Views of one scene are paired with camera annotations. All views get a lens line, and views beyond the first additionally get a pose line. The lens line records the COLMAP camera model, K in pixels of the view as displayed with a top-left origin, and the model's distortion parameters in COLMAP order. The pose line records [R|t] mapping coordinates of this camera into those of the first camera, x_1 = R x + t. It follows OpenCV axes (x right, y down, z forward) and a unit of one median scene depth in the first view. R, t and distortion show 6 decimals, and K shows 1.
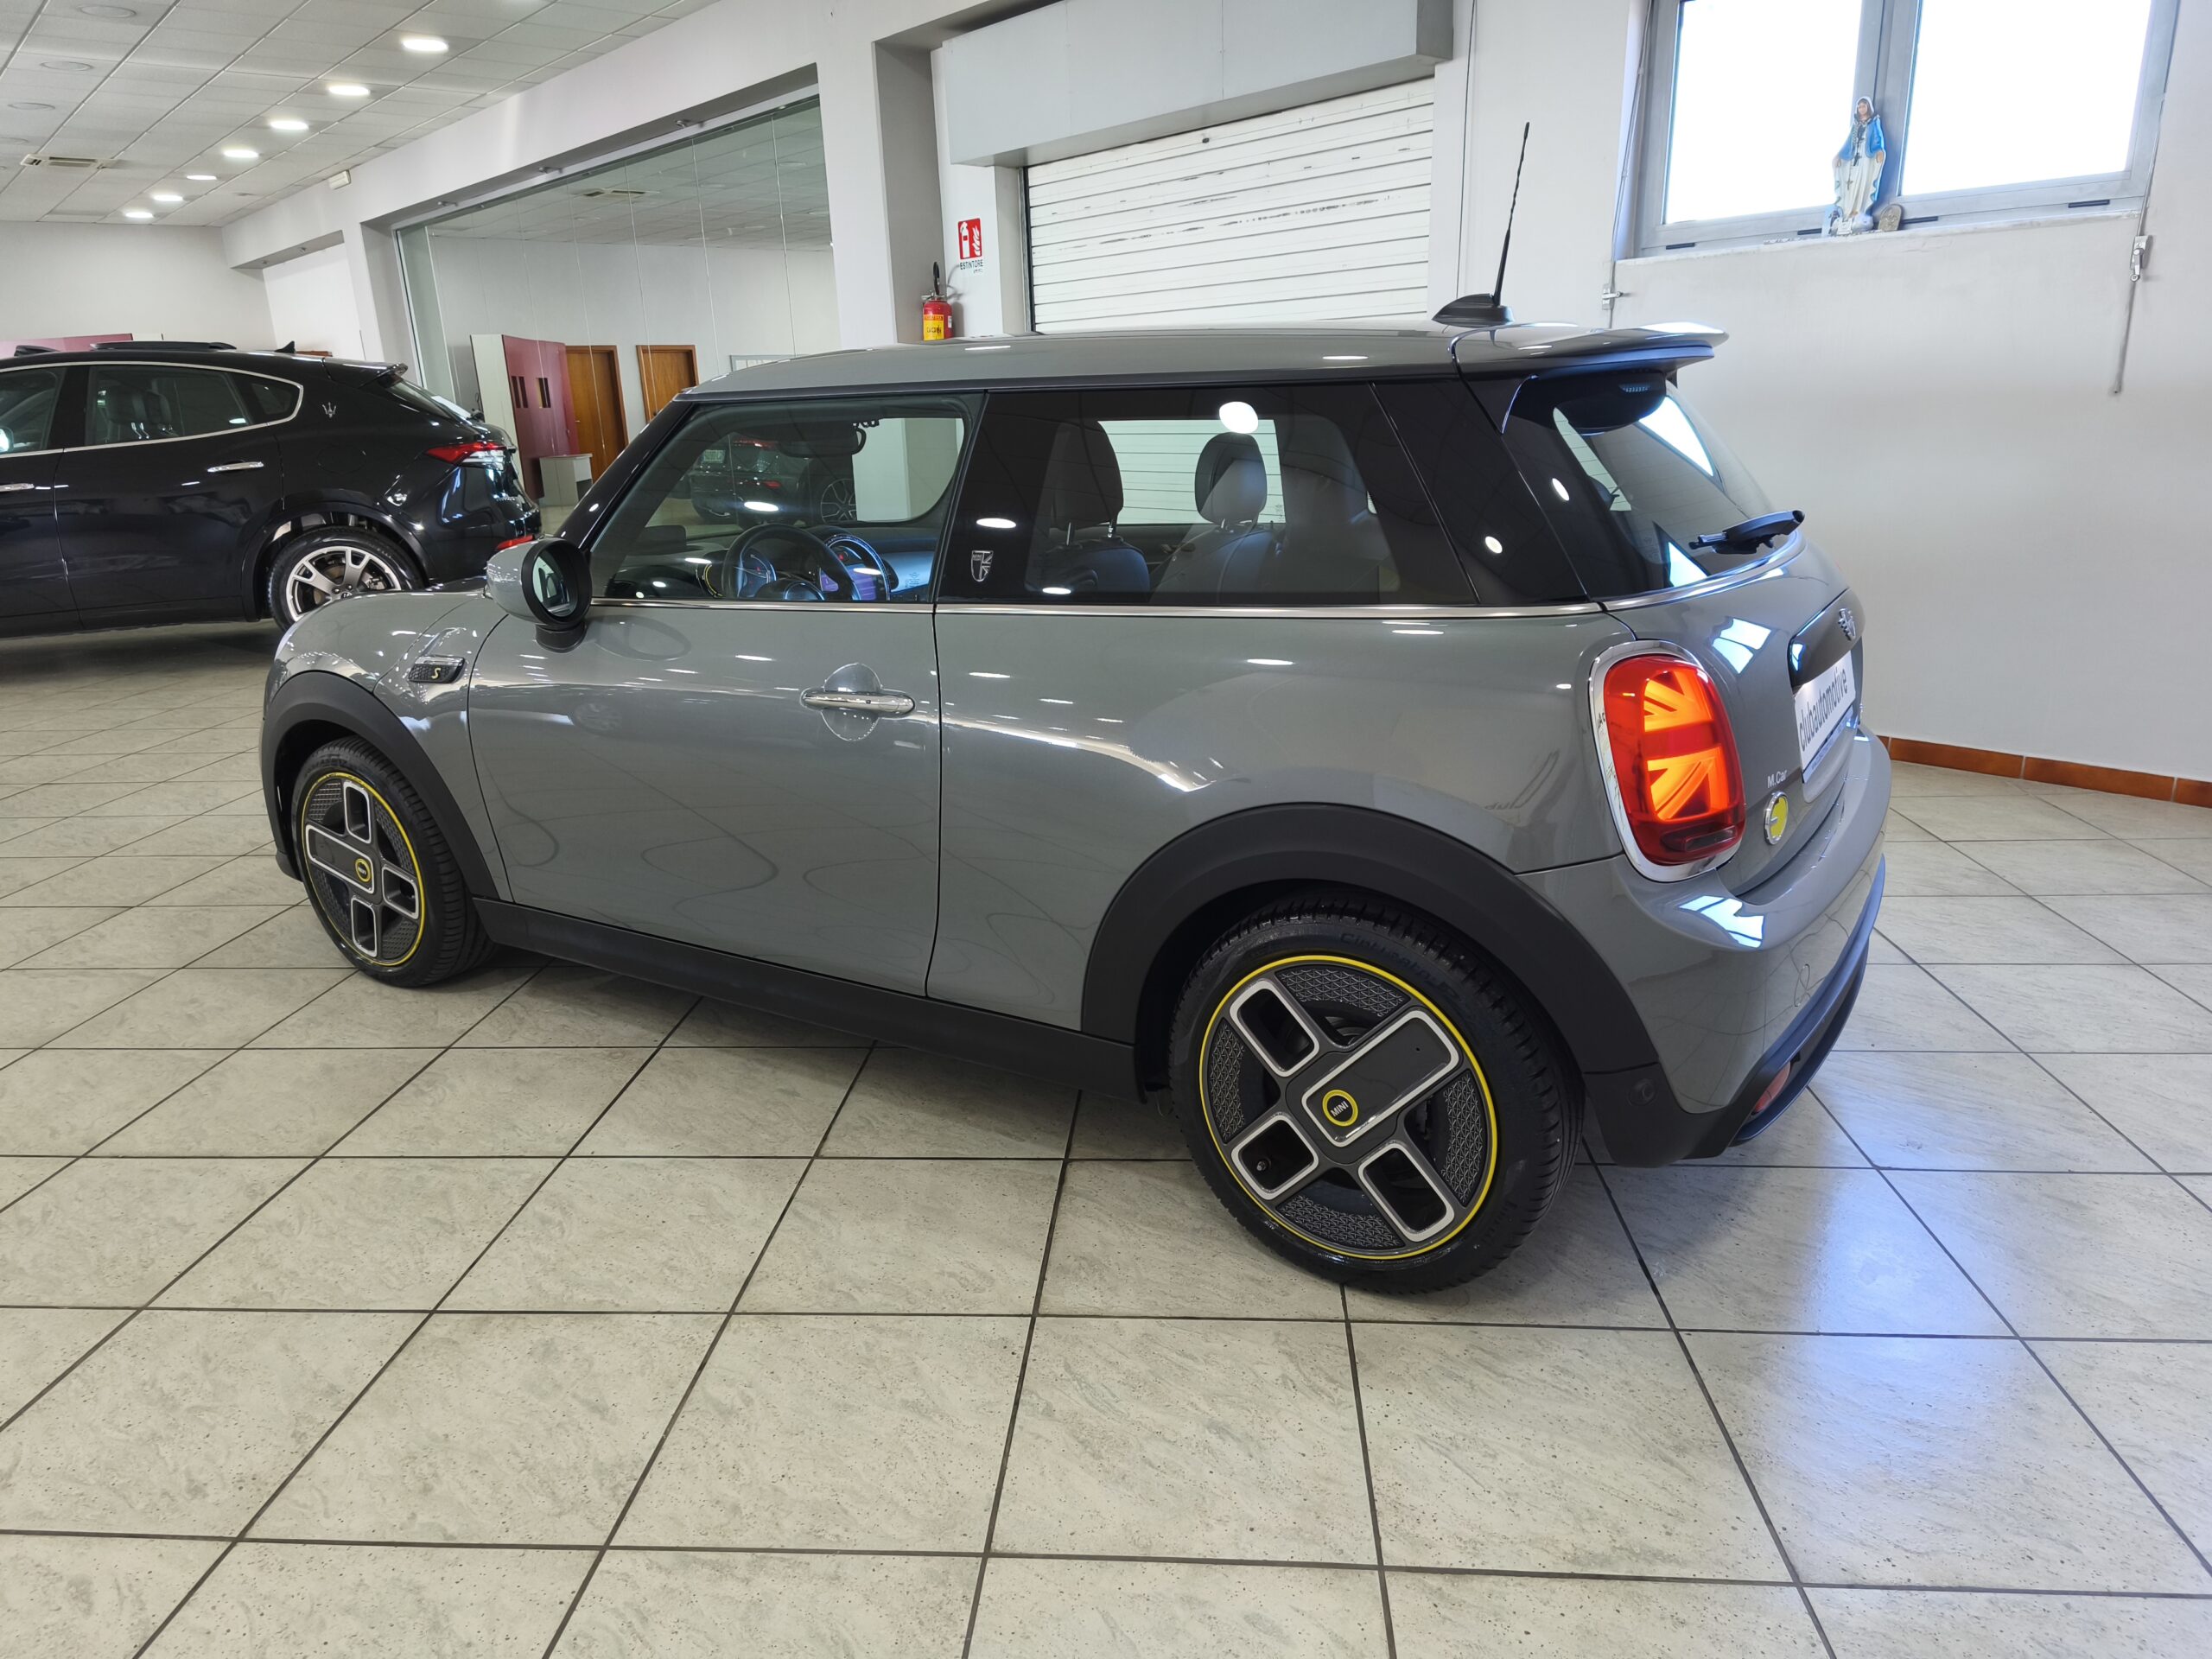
lens RADIAL K [[1446.9, 0, 1111.3], [0, 1446.9, 839.7], [0, 0, 1]] dist [0.086147, -0.076148]
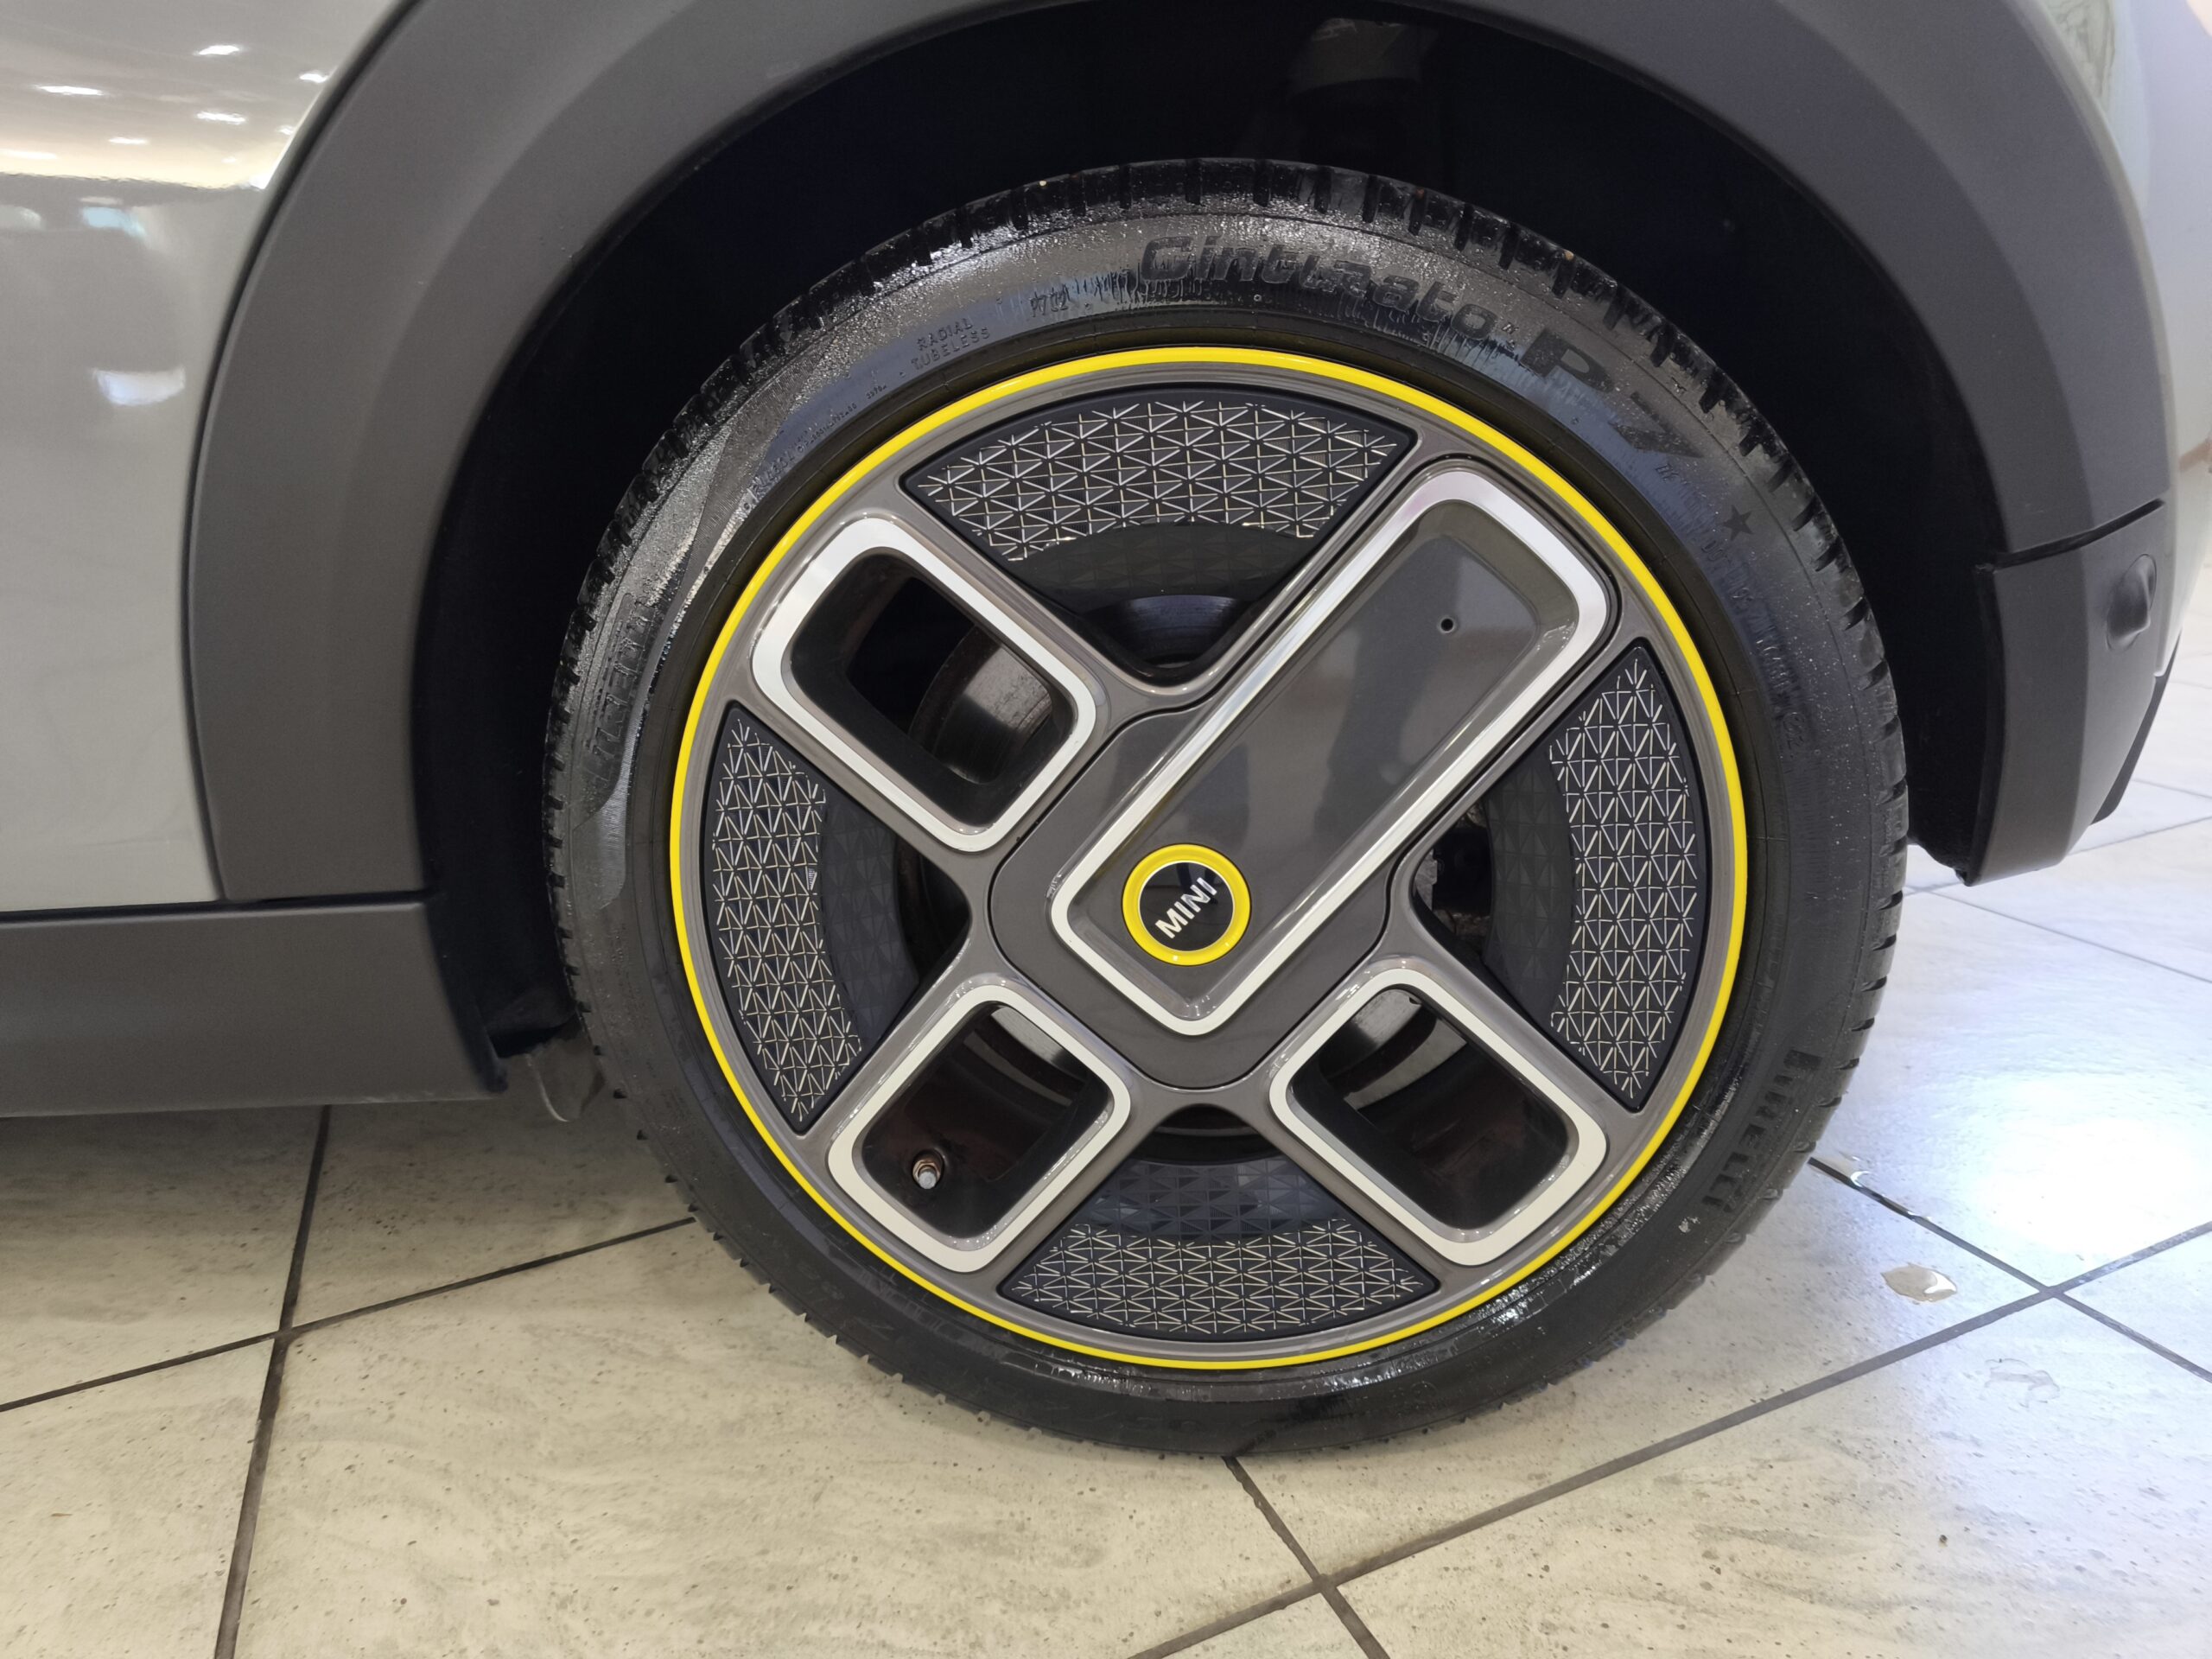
lens RADIAL K [[1513.4, 0, 1106.0], [0, 1513.4, 829.5], [0, 0, 1]] dist [0.028835, -0.000507]
pose [[0.893938, -0.170706, 0.414409, 0.013505], [0.176260, 0.984023, 0.025127, 0.136608], [-0.412078, 0.050582, 0.909744, 0.623201]]
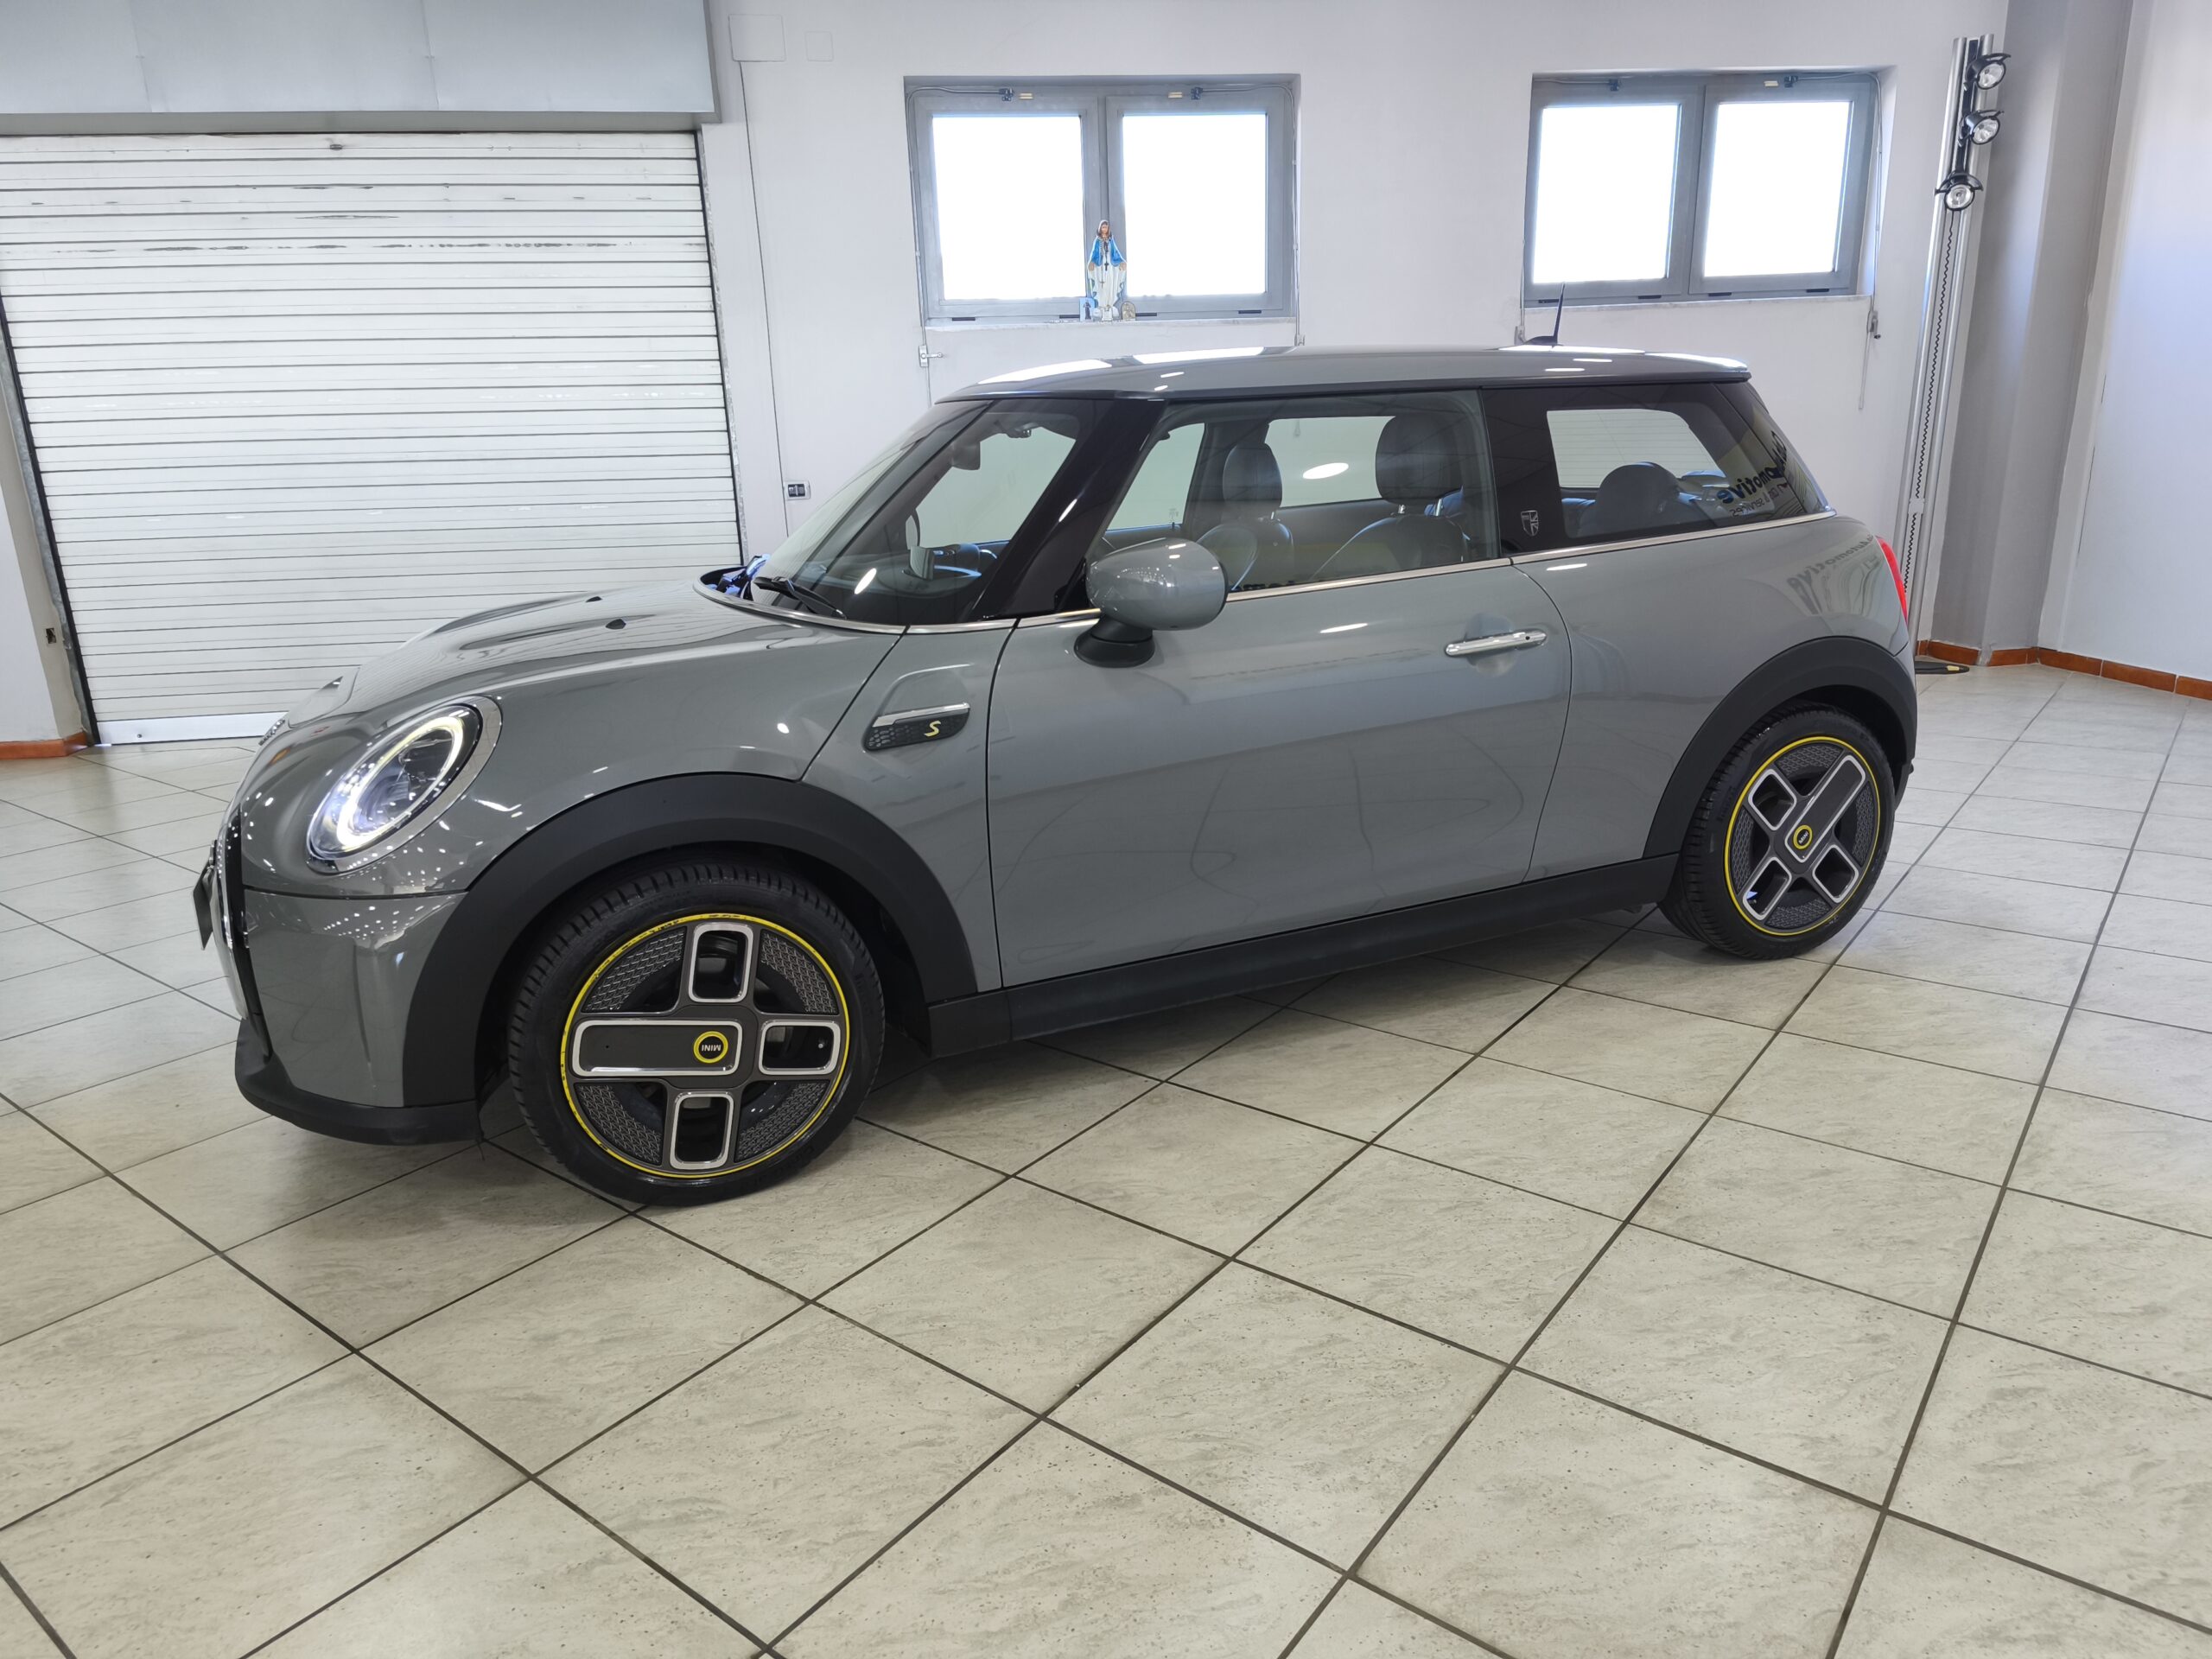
lens RADIAL K [[1446.9, 0, 1111.3], [0, 1446.9, 839.7], [0, 0, 1]] dist [0.086147, -0.076148]
pose [[0.549798, -0.215993, 0.806889, -1.332472], [0.258117, 0.962644, 0.081811, -0.118416], [-0.794417, 0.163292, 0.585010, 0.574053]]
